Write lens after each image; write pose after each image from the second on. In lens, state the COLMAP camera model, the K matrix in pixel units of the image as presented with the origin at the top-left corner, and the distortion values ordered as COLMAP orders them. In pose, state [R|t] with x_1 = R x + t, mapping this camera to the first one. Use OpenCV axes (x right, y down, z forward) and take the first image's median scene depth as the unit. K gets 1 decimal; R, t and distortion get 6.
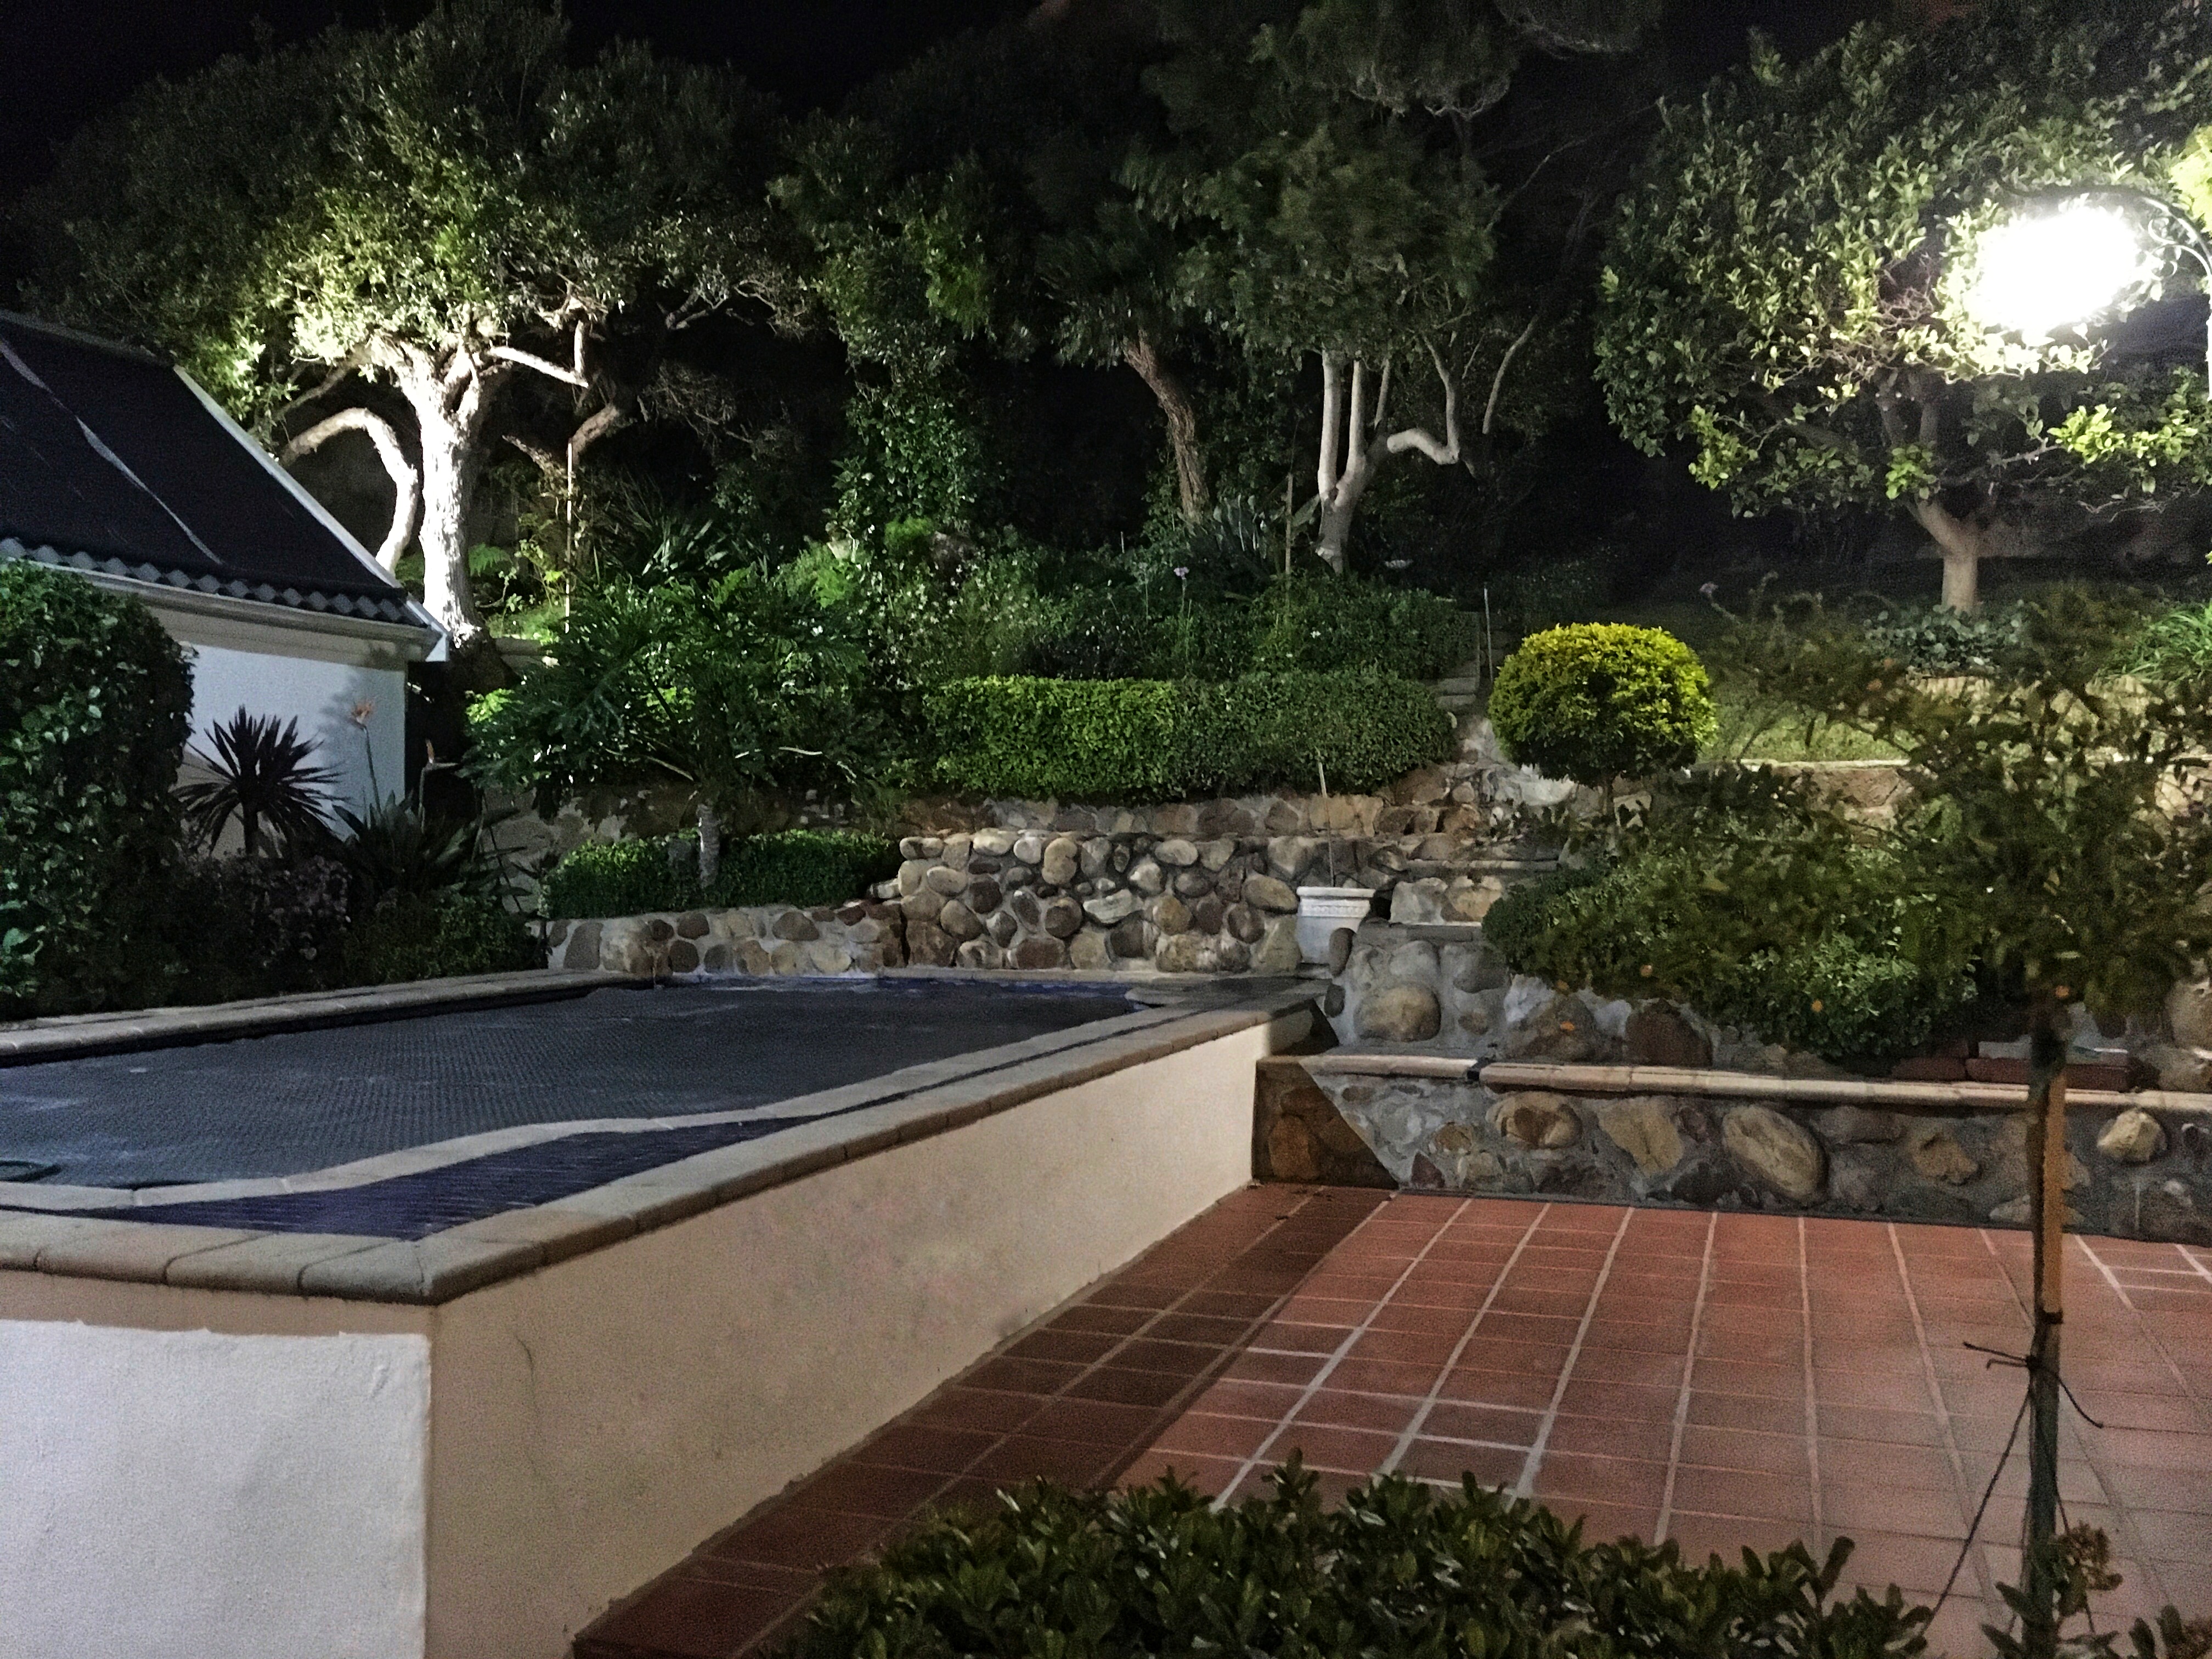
lens RADIAL K [[1861.7, 0, 1114.9], [0, 1861.7, 837.9], [0, 0, 1]] dist [0.056381, -0.073730]
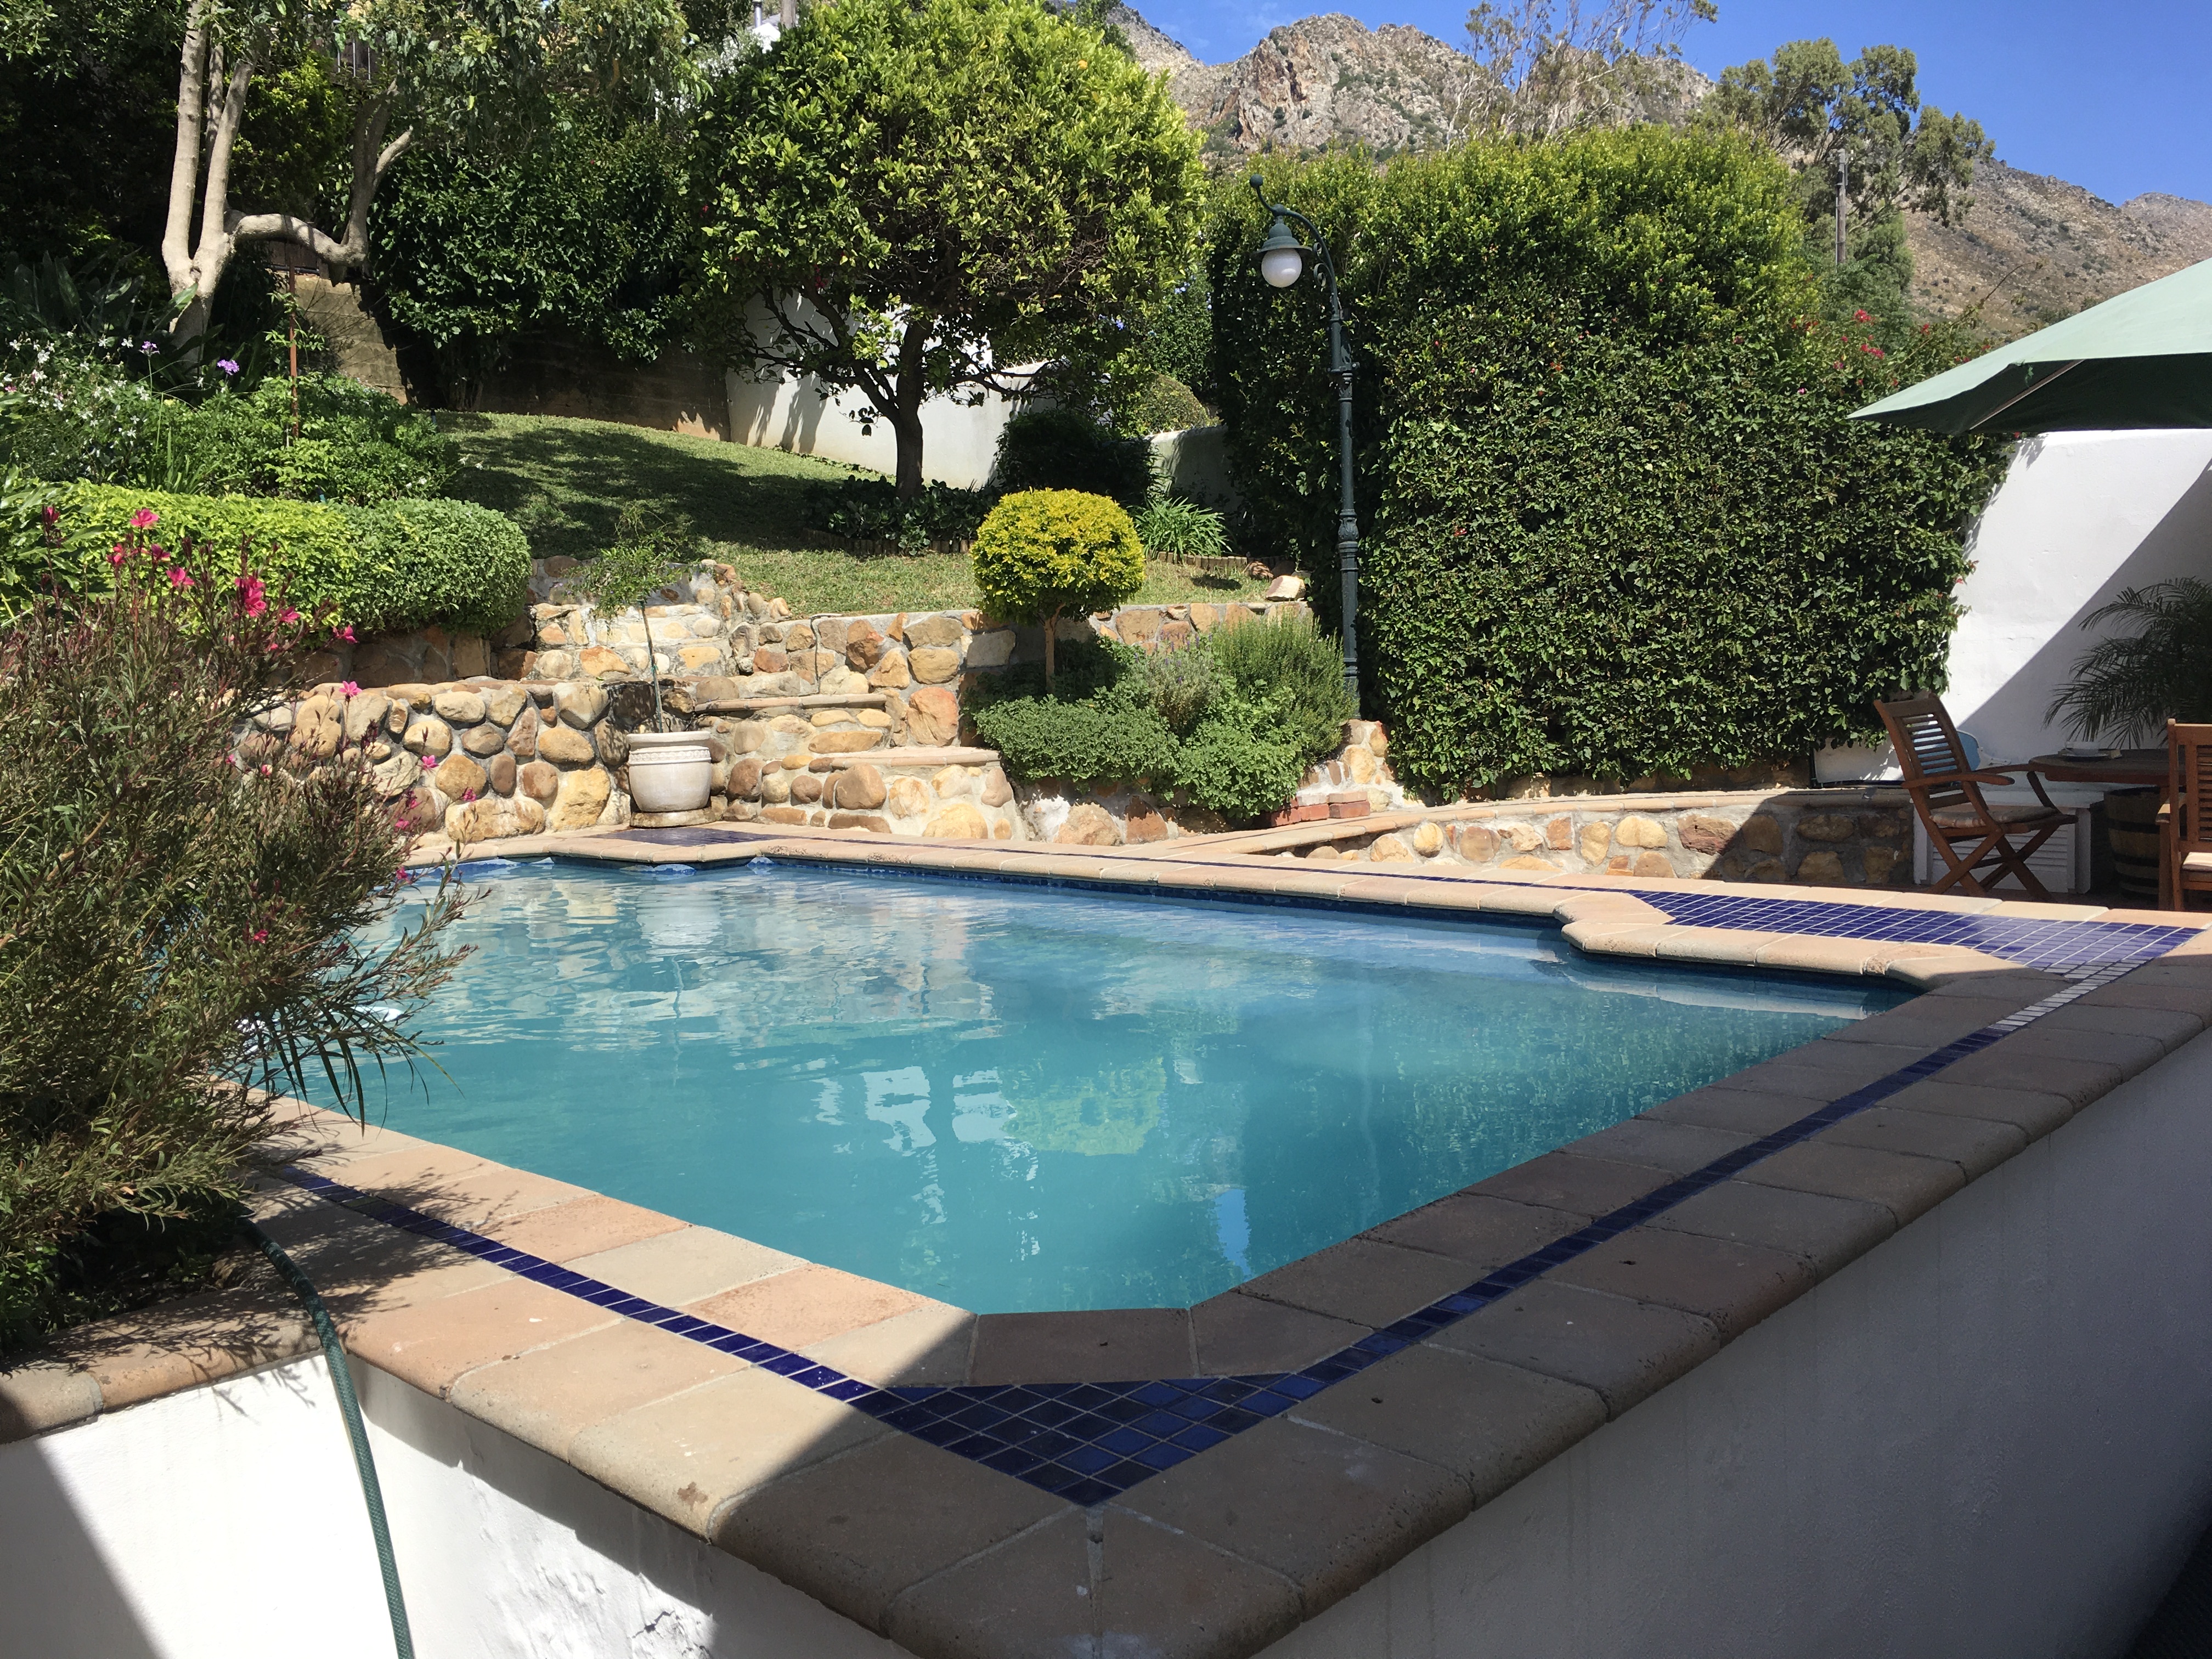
lens RADIAL K [[1861.7, 0, 1110.2], [0, 1861.7, 816.2], [0, 0, 1]] dist [0.056381, -0.073730]
pose [[0.414910, -0.099891, 0.904362, -0.626080], [0.032667, 0.994950, 0.094910, -0.013824], [-0.909276, -0.009837, 0.416078, 0.355564]]
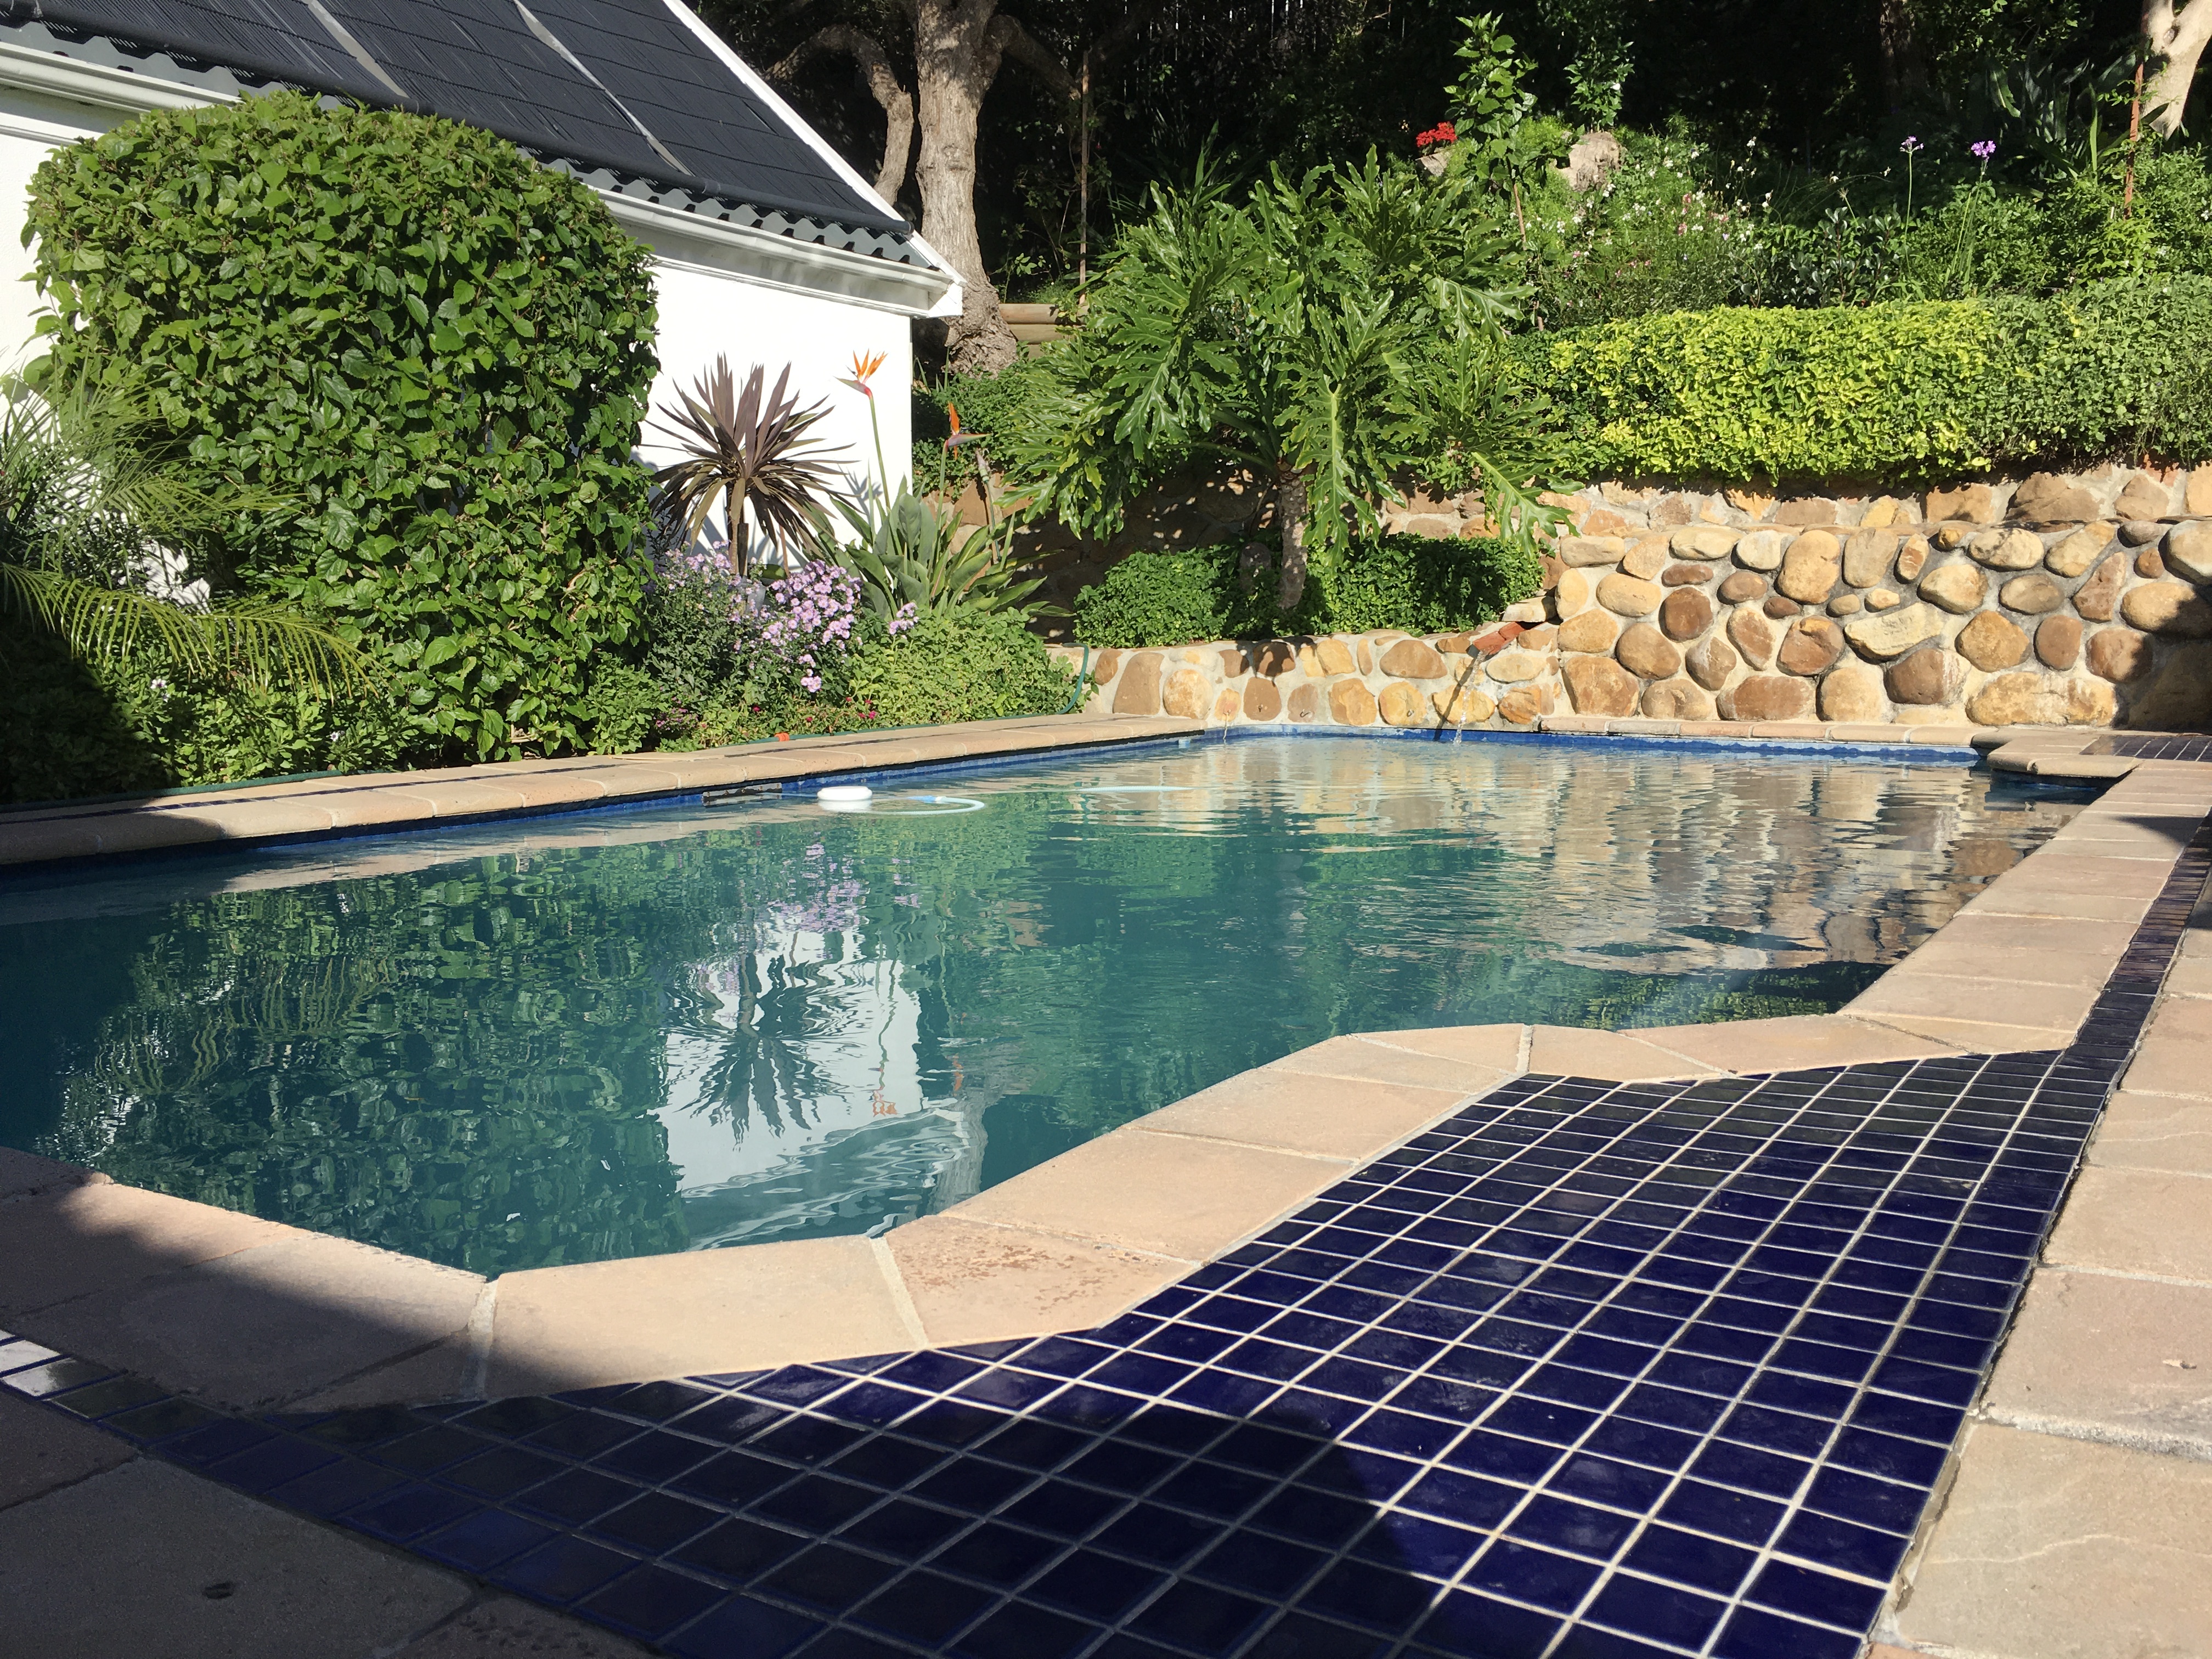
lens RADIAL K [[1861.7, 0, 1106.6], [0, 1861.7, 829.4], [0, 0, 1]] dist [0.056381, -0.073730]
pose [[0.972027, 0.025184, -0.233515, -0.119252], [0.003913, 0.992361, 0.123310, 0.023459], [0.234836, -0.120774, 0.964503, 0.257612]]
